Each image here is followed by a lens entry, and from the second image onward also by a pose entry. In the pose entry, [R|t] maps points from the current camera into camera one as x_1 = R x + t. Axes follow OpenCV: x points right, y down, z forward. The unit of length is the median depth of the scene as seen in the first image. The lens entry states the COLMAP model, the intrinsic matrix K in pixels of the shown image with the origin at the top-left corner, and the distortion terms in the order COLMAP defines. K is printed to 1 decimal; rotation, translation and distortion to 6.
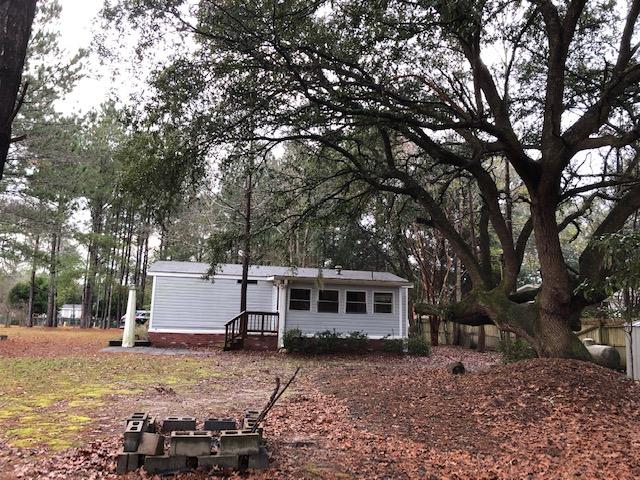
lens RADIAL K [[522.4, 0, 319.8], [0, 522.4, 240.3], [0, 0, 1]] dist [-0.005954, -0.003674]
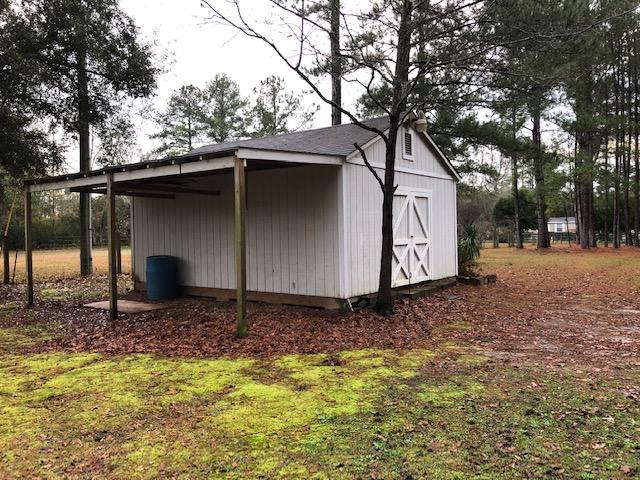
lens RADIAL K [[522.4, 0, 319.9], [0, 522.4, 239.3], [0, 0, 1]] dist [-0.005954, -0.003674]
pose [[0.648249, -0.044783, -0.760110, -0.096845], [0.171784, 0.981133, 0.088699, 0.018391], [0.741798, -0.188074, 0.643712, 0.171345]]
